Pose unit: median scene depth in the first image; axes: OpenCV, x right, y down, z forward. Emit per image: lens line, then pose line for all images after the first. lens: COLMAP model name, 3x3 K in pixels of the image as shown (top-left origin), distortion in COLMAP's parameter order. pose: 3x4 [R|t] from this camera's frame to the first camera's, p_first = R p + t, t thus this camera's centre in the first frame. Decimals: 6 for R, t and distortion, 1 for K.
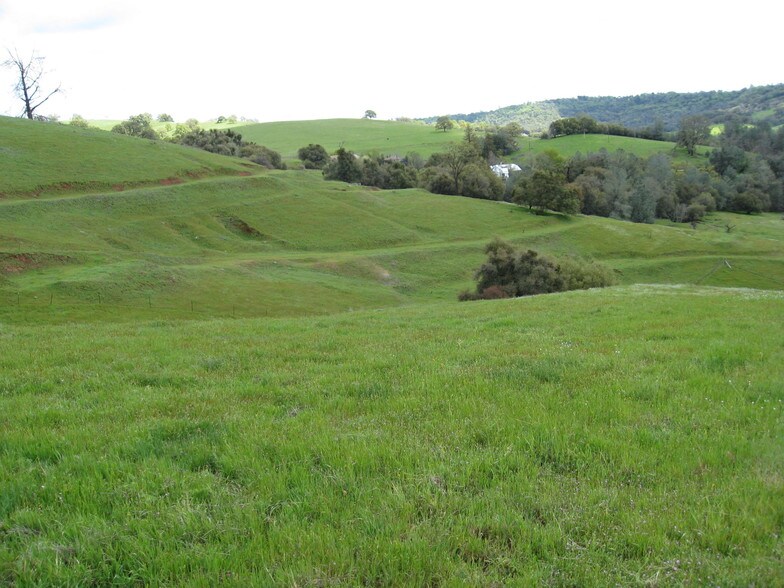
lens RADIAL K [[812.3, 0, 385.1], [0, 812.3, 297.0], [0, 0, 1]] dist [-0.124134, 0.000000]
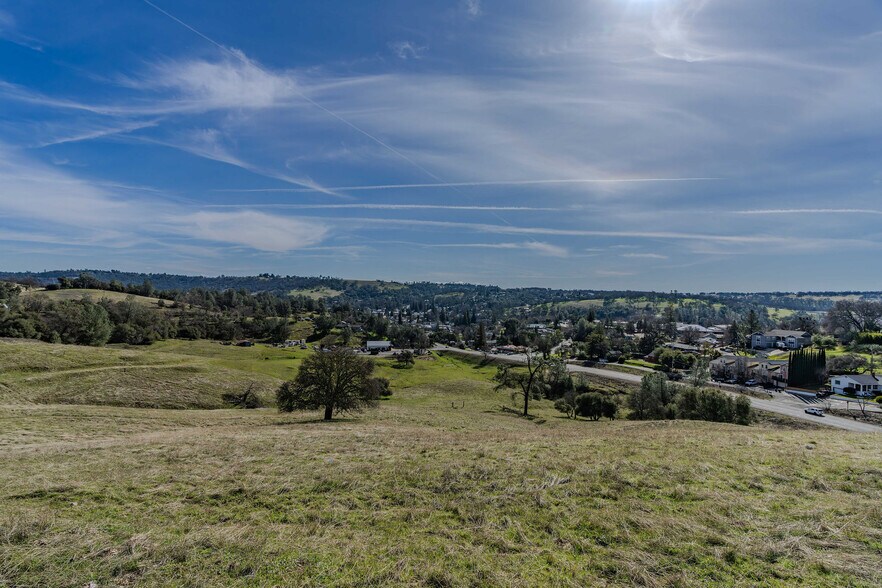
lens RADIAL K [[396.8, 0, 435.4], [0, 396.8, 297.8], [0, 0, 1]] dist [-0.009211, 0.001518]
pose [[0.605697, 0.089168, 0.790684, 0.136689], [0.081541, 0.981514, -0.173152, -0.002812], [-0.791506, 0.169351, 0.587229, 0.076410]]
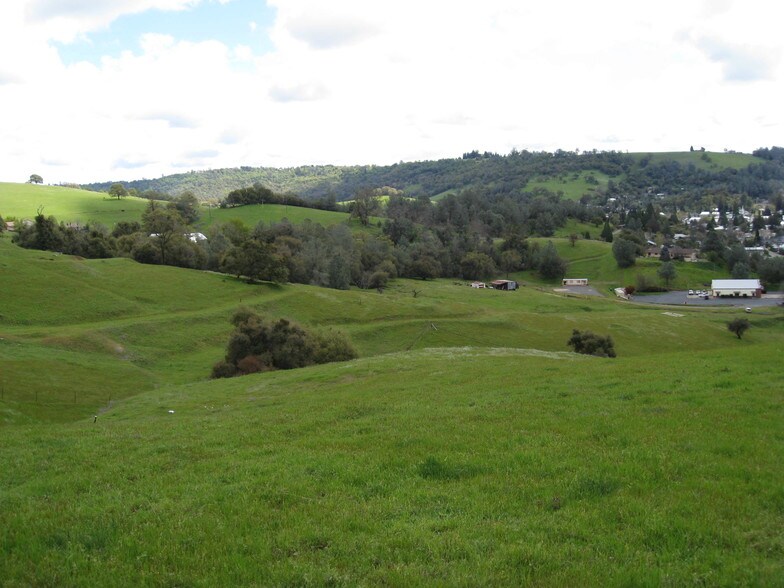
lens RADIAL K [[812.3, 0, 395.7], [0, 812.3, 291.5], [0, 0, 1]] dist [-0.124134, 0.000000]
pose [[0.911320, -0.010945, 0.411554, -0.050927], [0.048373, 0.995569, -0.080638, -0.001798], [-0.408848, 0.093396, 0.907811, 0.010109]]
